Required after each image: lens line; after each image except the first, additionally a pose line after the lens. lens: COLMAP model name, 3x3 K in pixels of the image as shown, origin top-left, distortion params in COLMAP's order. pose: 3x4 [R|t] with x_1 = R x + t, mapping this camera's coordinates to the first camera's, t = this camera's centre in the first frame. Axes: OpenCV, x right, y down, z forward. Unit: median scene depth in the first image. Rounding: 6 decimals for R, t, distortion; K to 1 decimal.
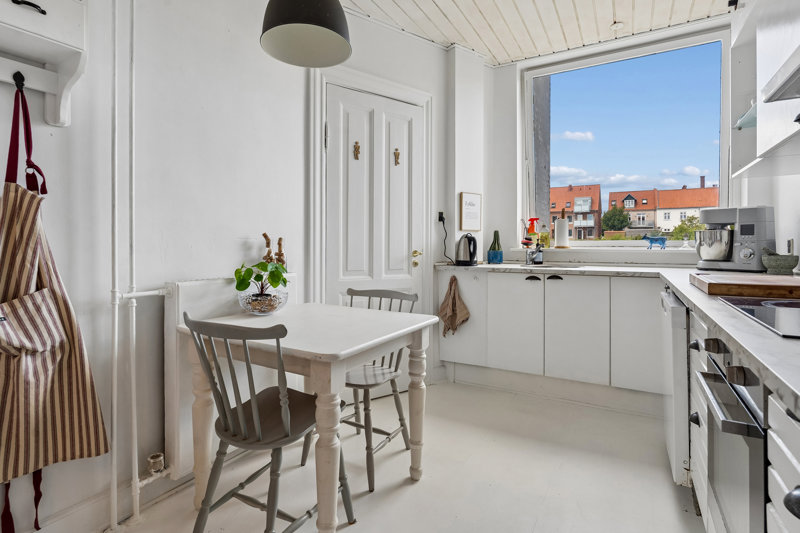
lens RADIAL K [[409.9, 0, 396.3], [0, 409.9, 244.4], [0, 0, 1]] dist [-0.003161, 0.002075]
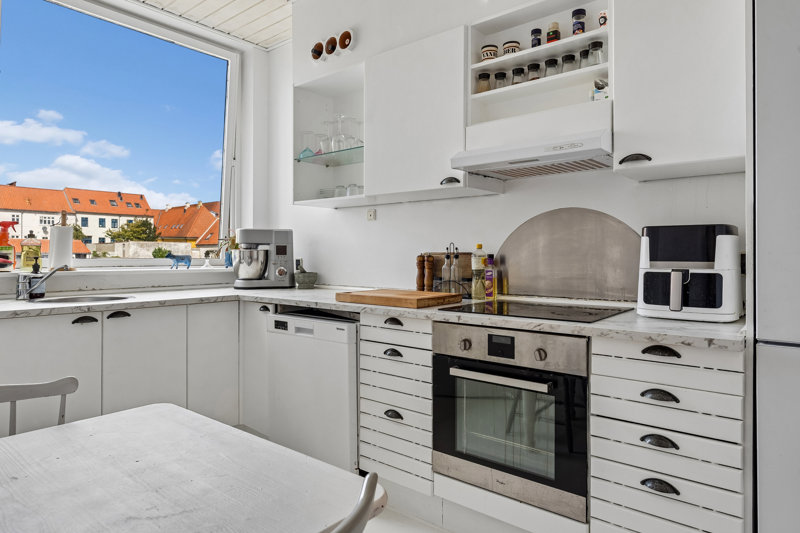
lens RADIAL K [[498.2, 0, 402.3], [0, 498.2, 255.9], [0, 0, 1]] dist [-0.007816, 0.006143]
pose [[0.149588, -0.001527, 0.988747, -0.382754], [-0.001368, 0.999998, 0.001751, -0.020776], [-0.988747, -0.001614, 0.149586, 0.422468]]
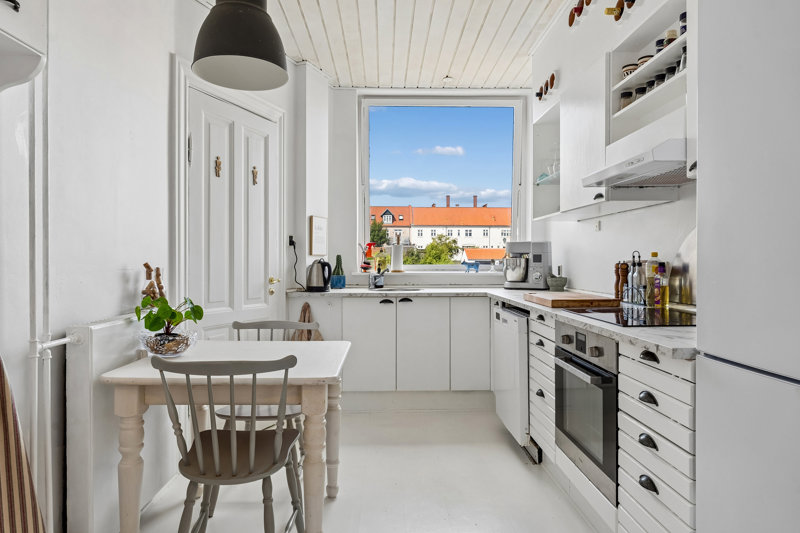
lens RADIAL K [[498.2, 0, 400.7], [0, 498.2, 264.3], [0, 0, 1]] dist [-0.007816, 0.006143]
pose [[0.846405, -0.005173, 0.532514, -0.348995], [0.001252, 0.999969, 0.007724, -0.026387], [-0.532538, -0.005871, 0.846386, -0.127421]]
